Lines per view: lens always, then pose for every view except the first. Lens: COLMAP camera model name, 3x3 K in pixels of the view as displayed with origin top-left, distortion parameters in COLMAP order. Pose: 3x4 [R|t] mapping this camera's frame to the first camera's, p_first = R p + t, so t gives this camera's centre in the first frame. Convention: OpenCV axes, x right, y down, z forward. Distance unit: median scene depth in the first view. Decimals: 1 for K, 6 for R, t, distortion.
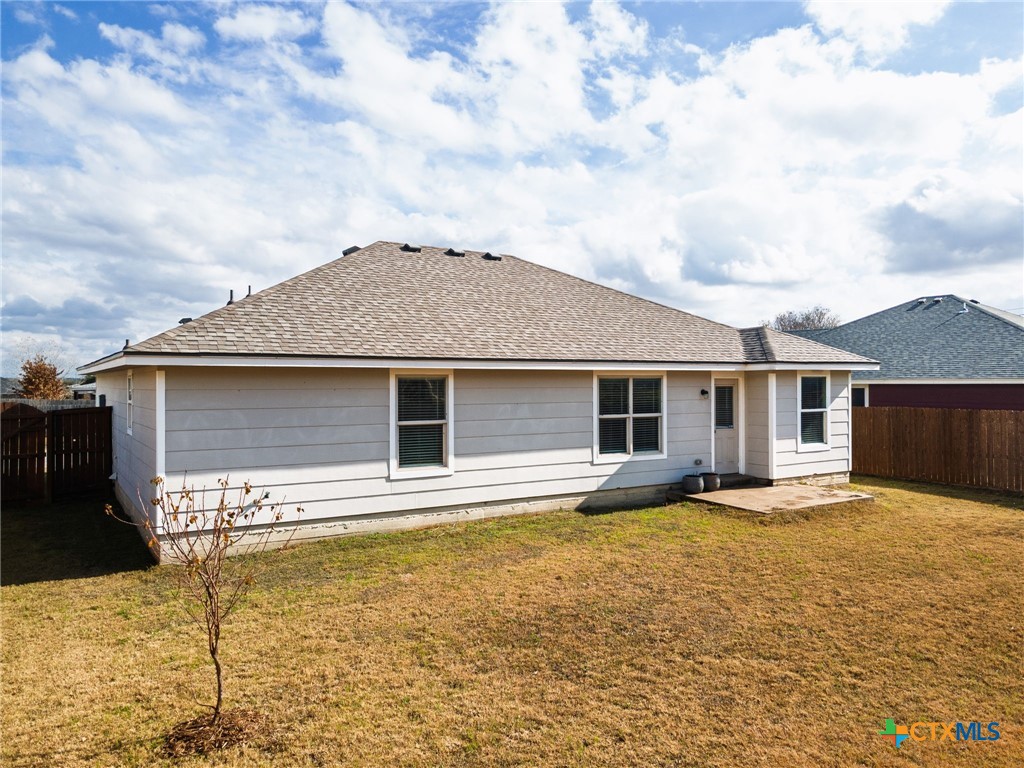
lens RADIAL K [[765.1, 0, 558.8], [0, 765.1, 381.5], [0, 0, 1]] dist [0.008802, 0.002839]
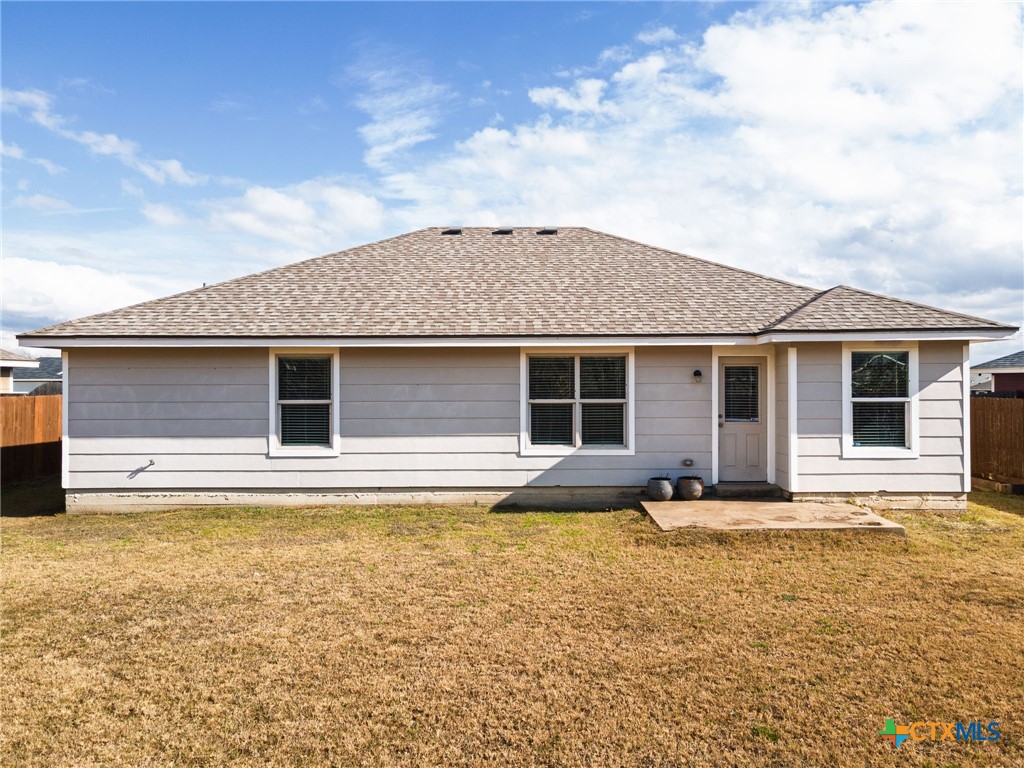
lens RADIAL K [[765.1, 0, 558.8], [0, 765.1, 381.5], [0, 0, 1]] dist [0.008802, 0.002839]
pose [[0.833792, -0.007922, -0.552021, 0.555913], [0.001572, 0.999927, -0.011977, 0.034293], [0.552076, 0.009119, 0.833744, 0.298493]]
